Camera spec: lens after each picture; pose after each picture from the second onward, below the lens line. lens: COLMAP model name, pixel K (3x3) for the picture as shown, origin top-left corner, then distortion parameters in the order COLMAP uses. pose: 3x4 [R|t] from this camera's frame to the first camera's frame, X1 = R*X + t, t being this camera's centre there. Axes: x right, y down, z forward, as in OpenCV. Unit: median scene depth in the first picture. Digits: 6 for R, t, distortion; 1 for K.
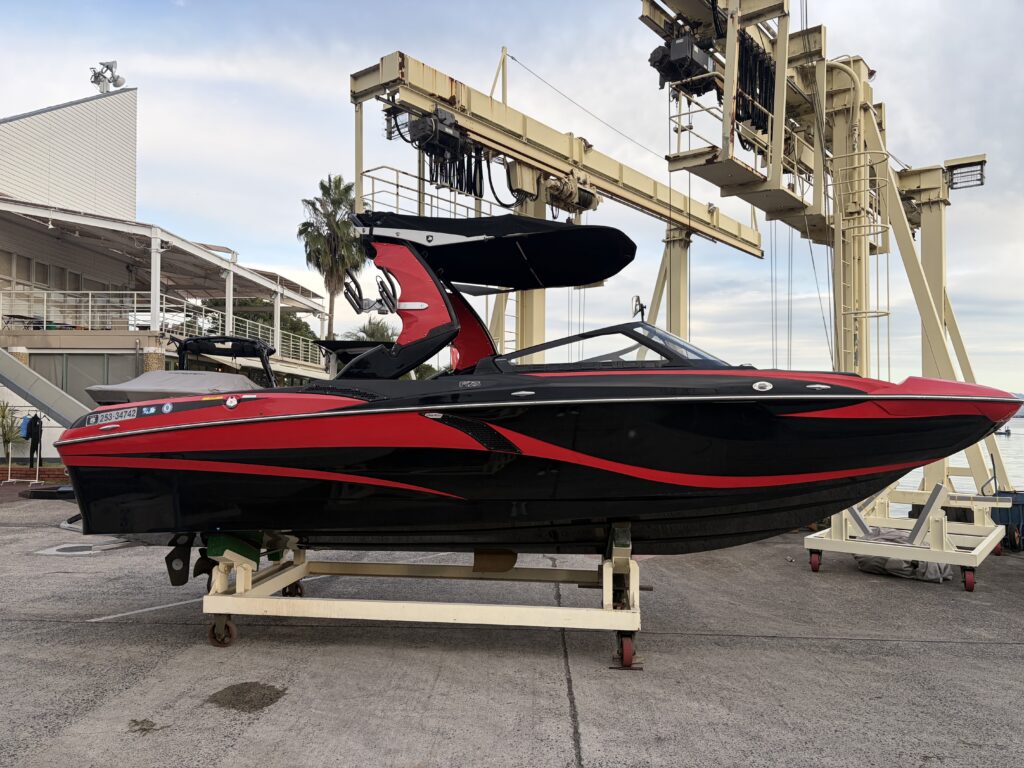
lens RADIAL K [[782.8, 0, 510.0], [0, 782.8, 401.3], [0, 0, 1]] dist [0.024502, -0.000607]
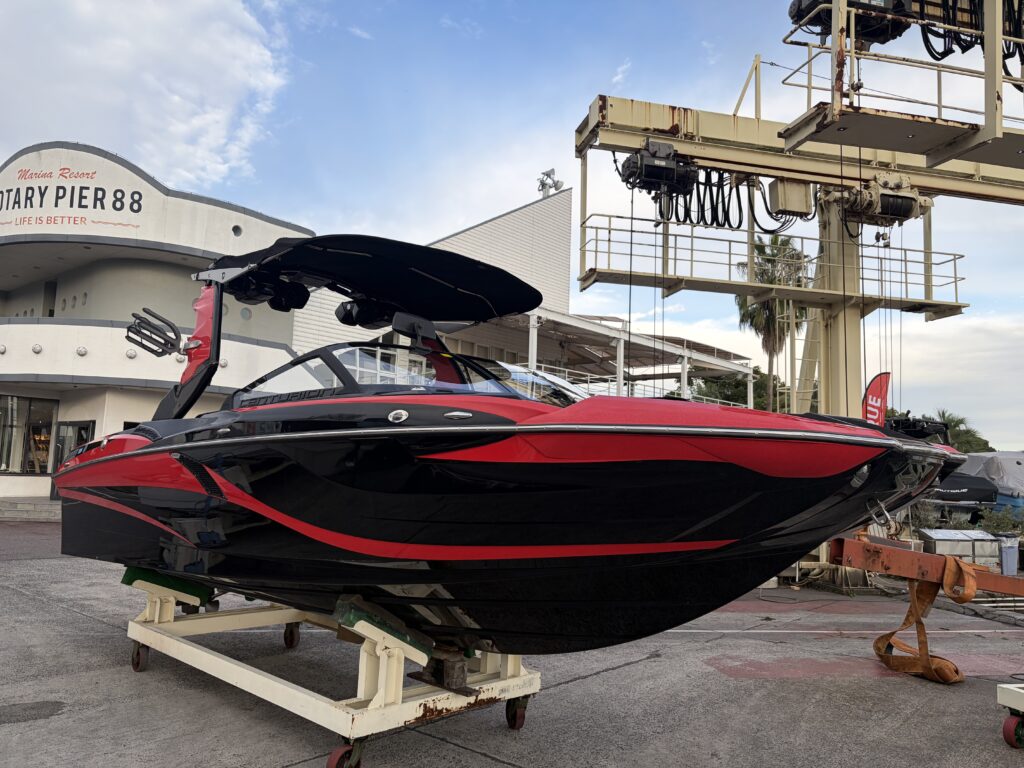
lens RADIAL K [[788.9, 0, 512.0], [0, 788.9, 384.0], [0, 0, 1]] dist [0.027013, -0.004167]
pose [[0.789250, -0.048257, -0.612172, 0.327582], [-0.019573, 0.994424, -0.103625, 0.009621], [0.613759, 0.093768, 0.783905, 0.192128]]
